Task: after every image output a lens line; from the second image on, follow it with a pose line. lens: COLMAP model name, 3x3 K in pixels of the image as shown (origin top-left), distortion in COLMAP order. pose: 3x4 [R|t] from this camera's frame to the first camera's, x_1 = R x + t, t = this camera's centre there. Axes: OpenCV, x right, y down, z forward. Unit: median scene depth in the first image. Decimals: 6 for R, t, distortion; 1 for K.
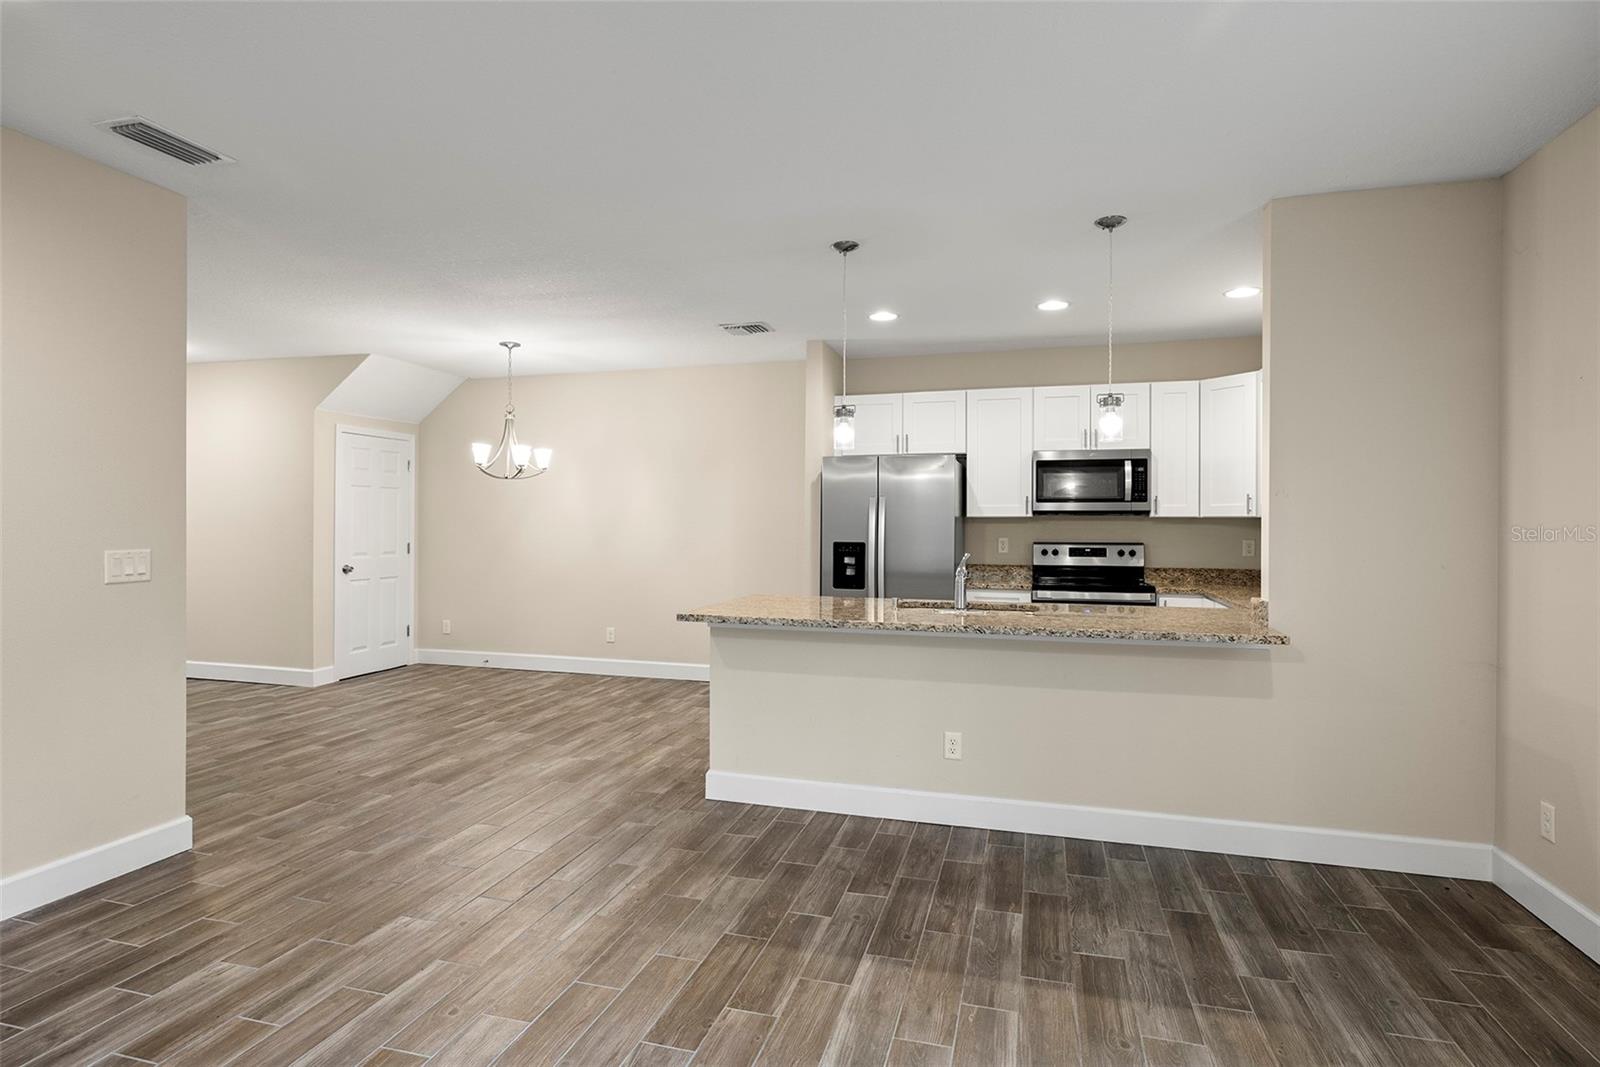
lens RADIAL K [[859.5, 0, 791.2], [0, 859.5, 520.3], [0, 0, 1]] dist [0.002755, 0.001170]
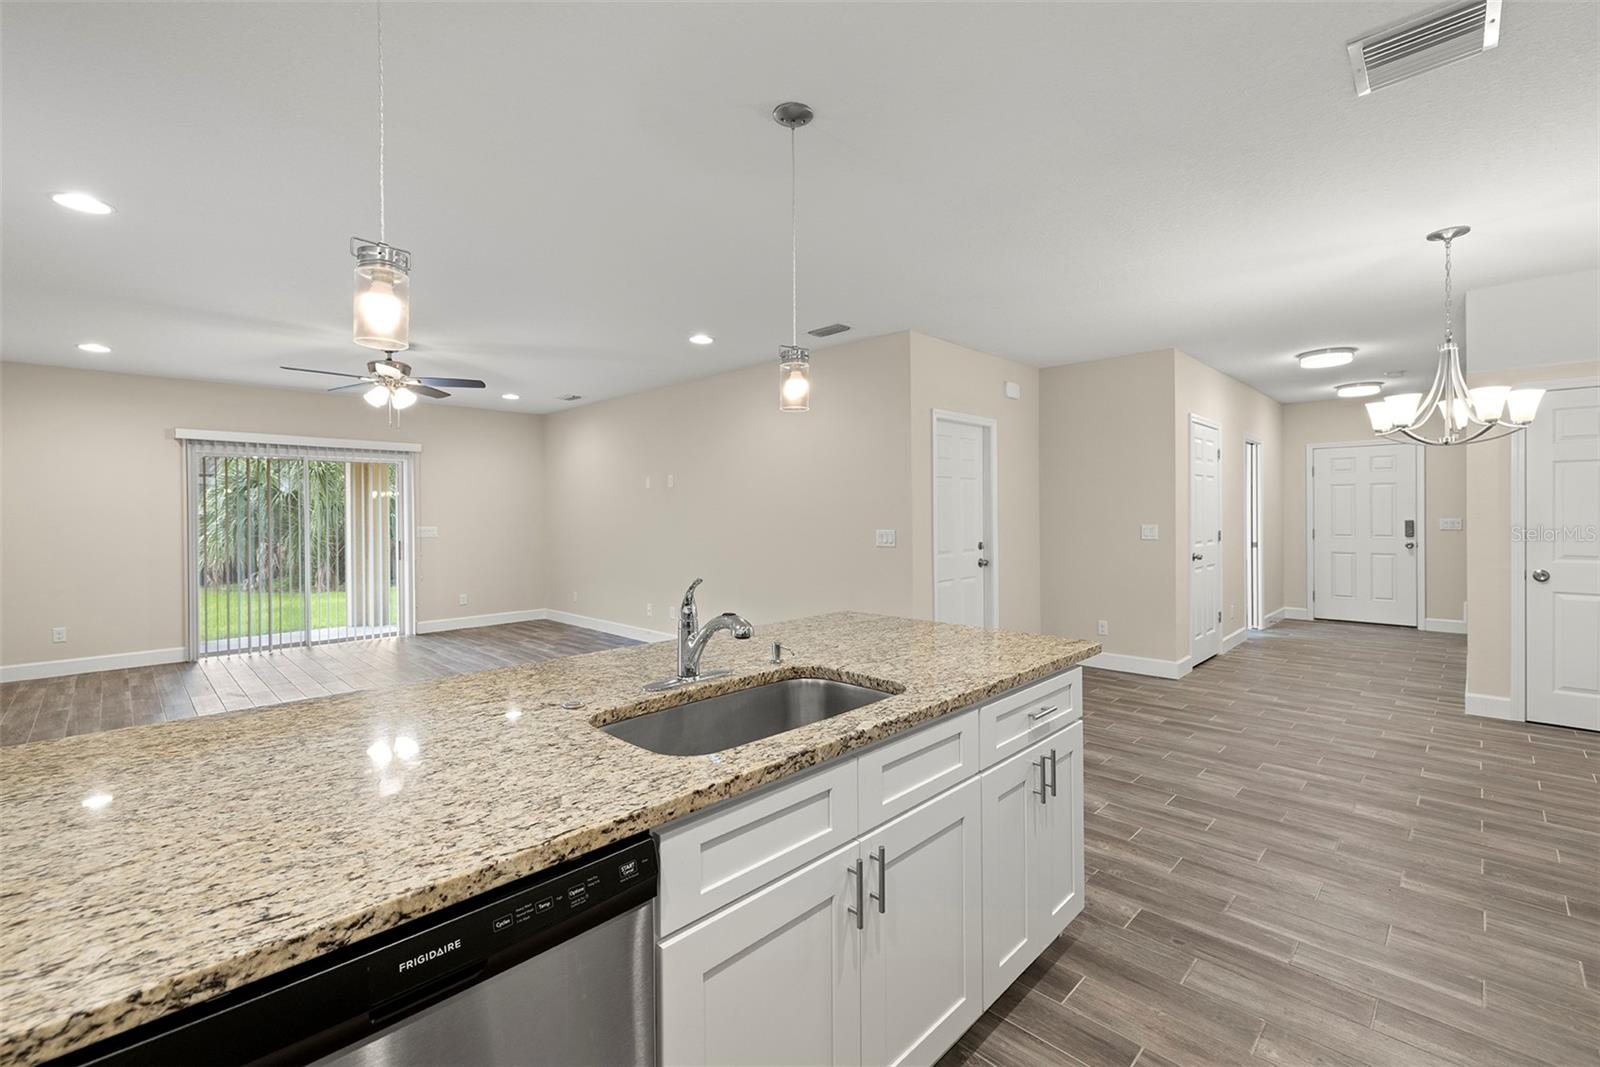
lens RADIAL K [[680.0, 0, 798.8], [0, 680.0, 519.6], [0, 0, 1]] dist [0.004189, -0.001295]
pose [[-0.477390, 0.006399, -0.878668, 0.359256], [0.006608, 0.999971, 0.003692, 0.002361], [0.878666, -0.004043, -0.477419, 0.840886]]
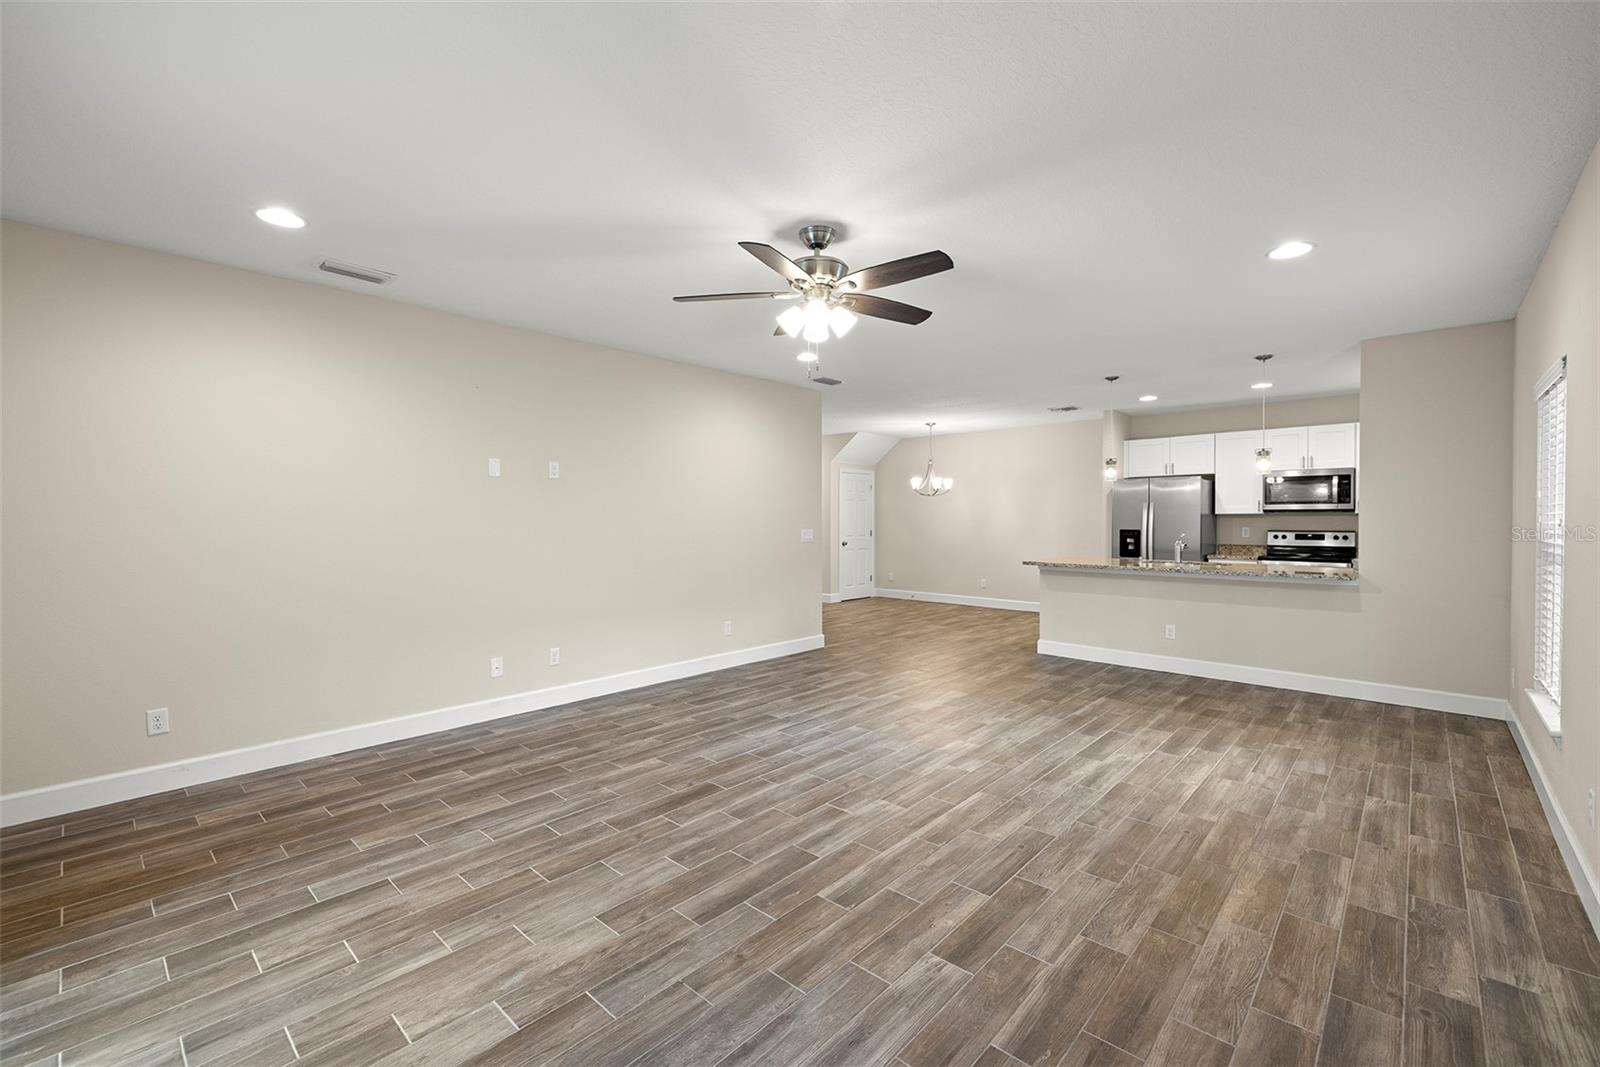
lens RADIAL K [[680.0, 0, 798.2], [0, 680.0, 525.6], [0, 0, 1]] dist [0.004189, -0.001295]
pose [[0.898008, -0.000453, -0.439979, 0.068634], [0.005926, 0.999921, 0.011067, -0.001030], [0.439940, -0.012545, 0.897940, -0.472266]]
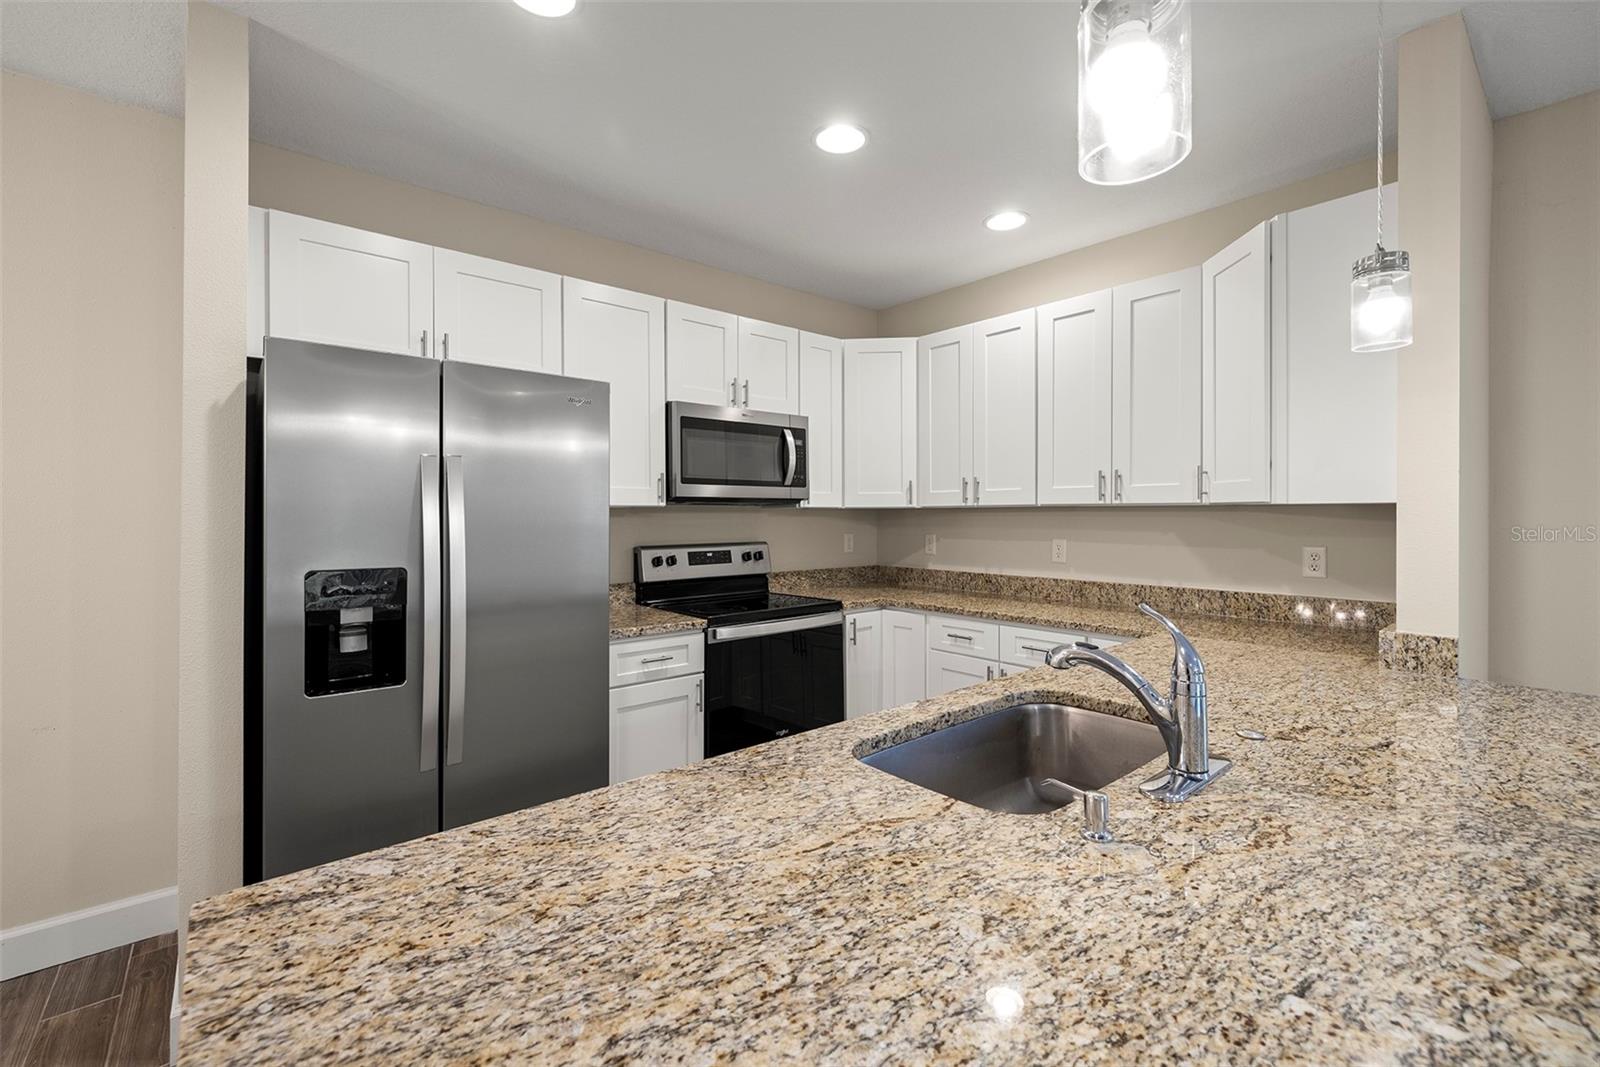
lens RADIAL K [[680.0, 0, 808.9], [0, 680.0, 520.7], [0, 0, 1]] dist [0.004189, -0.001295]
pose [[0.544851, -0.010678, 0.838465, -0.076708], [0.000555, 0.999923, 0.012374, 0.000345], [-0.838533, -0.006276, 0.544815, 0.648490]]
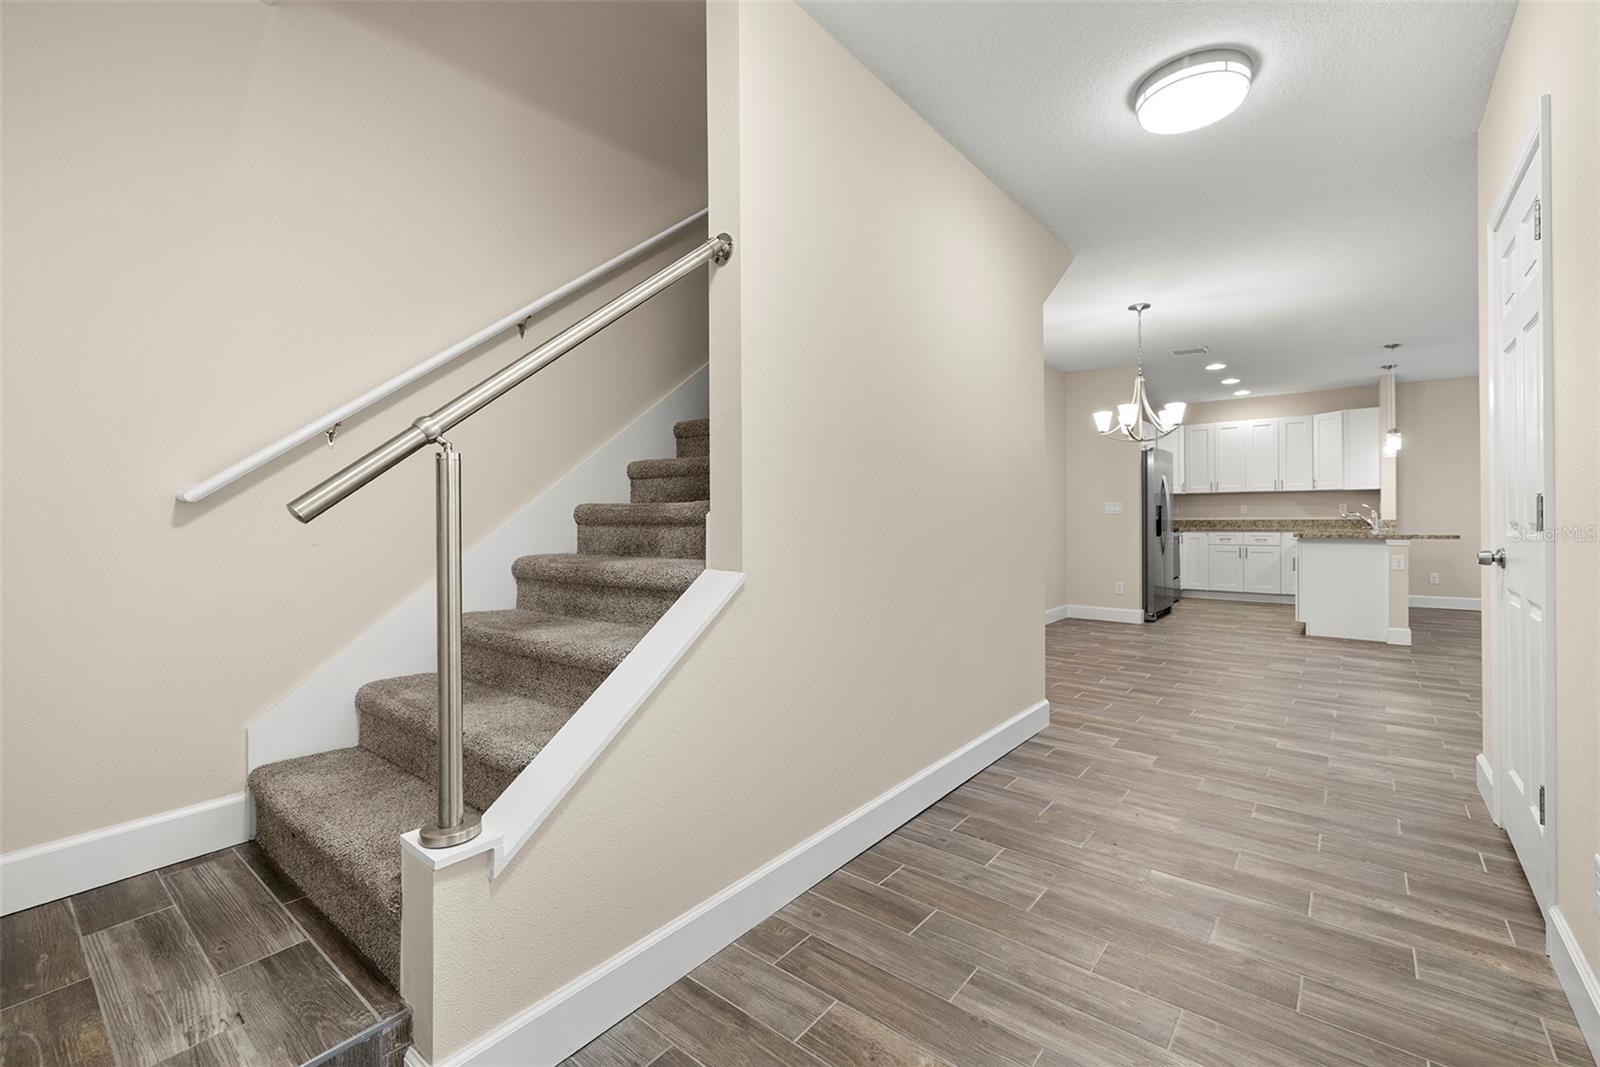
lens RADIAL K [[680.0, 0, 807.0], [0, 680.0, 518.4], [0, 0, 1]] dist [0.004189, -0.001295]
pose [[0.388814, -0.008134, 0.921280, -1.232477], [0.006711, 0.999960, 0.005996, 0.036328], [-0.921292, 0.003851, 0.388853, 1.077712]]
